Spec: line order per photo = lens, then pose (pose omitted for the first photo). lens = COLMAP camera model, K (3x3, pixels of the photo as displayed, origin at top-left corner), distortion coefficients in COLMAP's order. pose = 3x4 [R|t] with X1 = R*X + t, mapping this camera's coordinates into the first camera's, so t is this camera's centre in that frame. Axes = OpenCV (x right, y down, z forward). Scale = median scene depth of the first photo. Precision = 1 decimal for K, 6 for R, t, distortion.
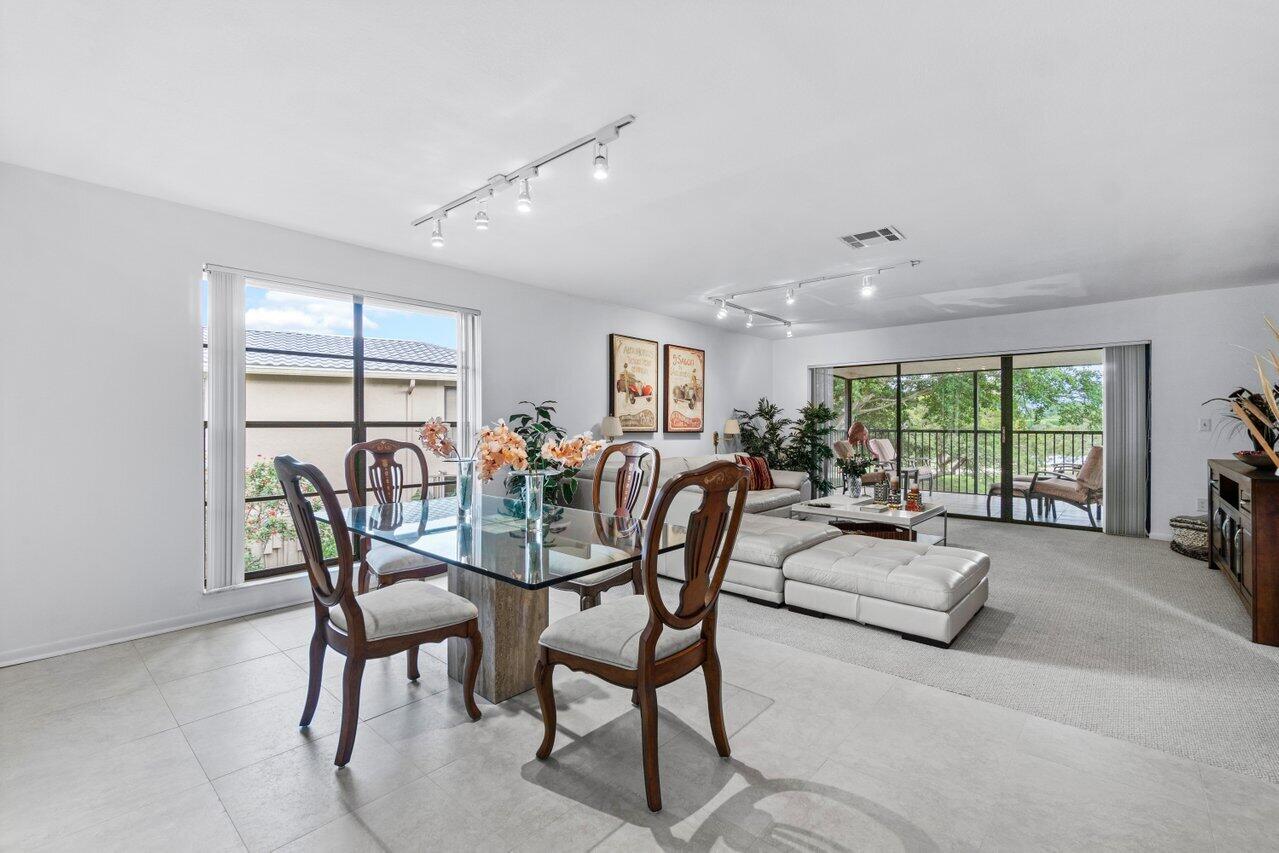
lens RADIAL K [[577.0, 0, 597.8], [0, 577.0, 425.4], [0, 0, 1]] dist [-0.001637, 0.000924]
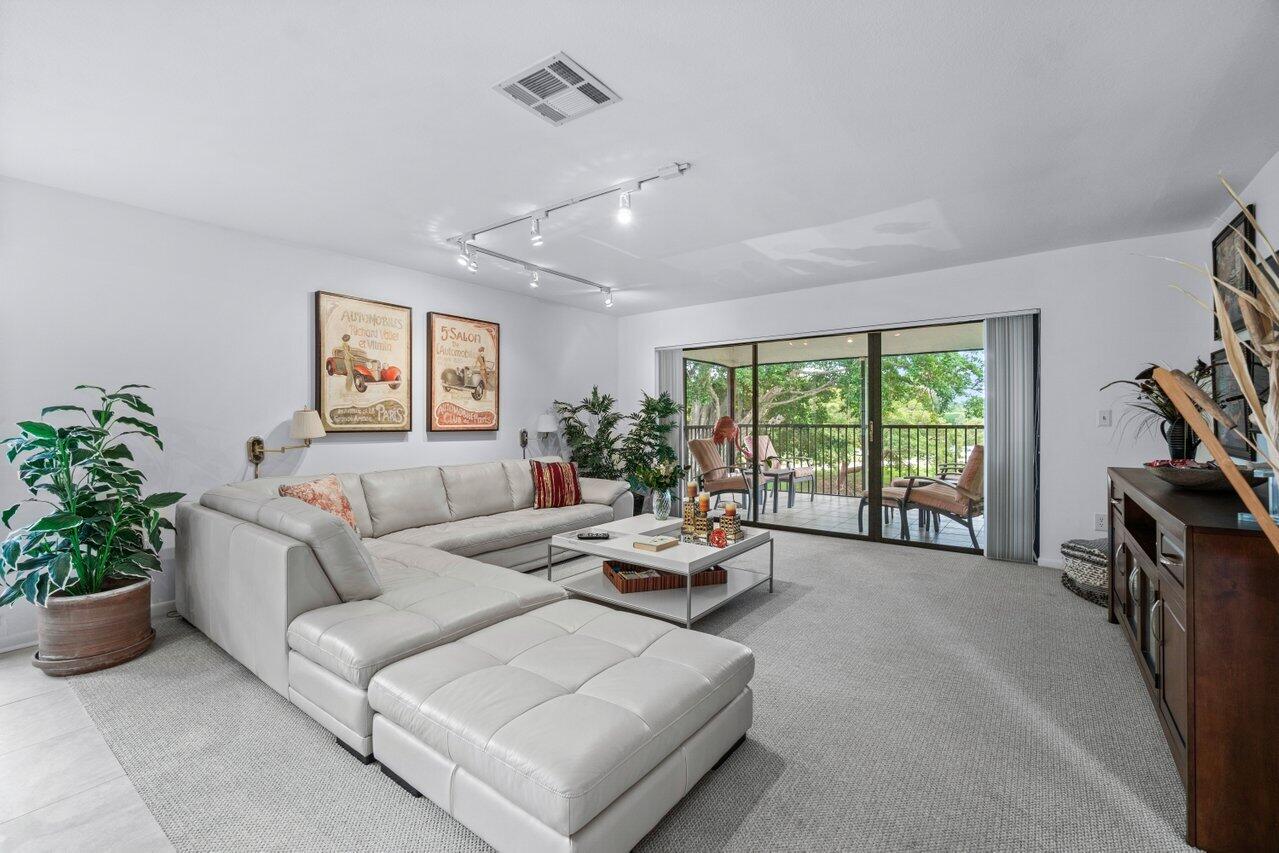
lens RADIAL K [[555.4, 0, 605.3], [0, 555.4, 421.5], [0, 0, 1]] dist [-0.007609, 0.000757]
pose [[0.997120, -0.005746, 0.075616, 0.304374], [0.005538, 0.999980, 0.002963, -0.001321], [-0.075632, -0.002536, 0.997133, 0.287918]]
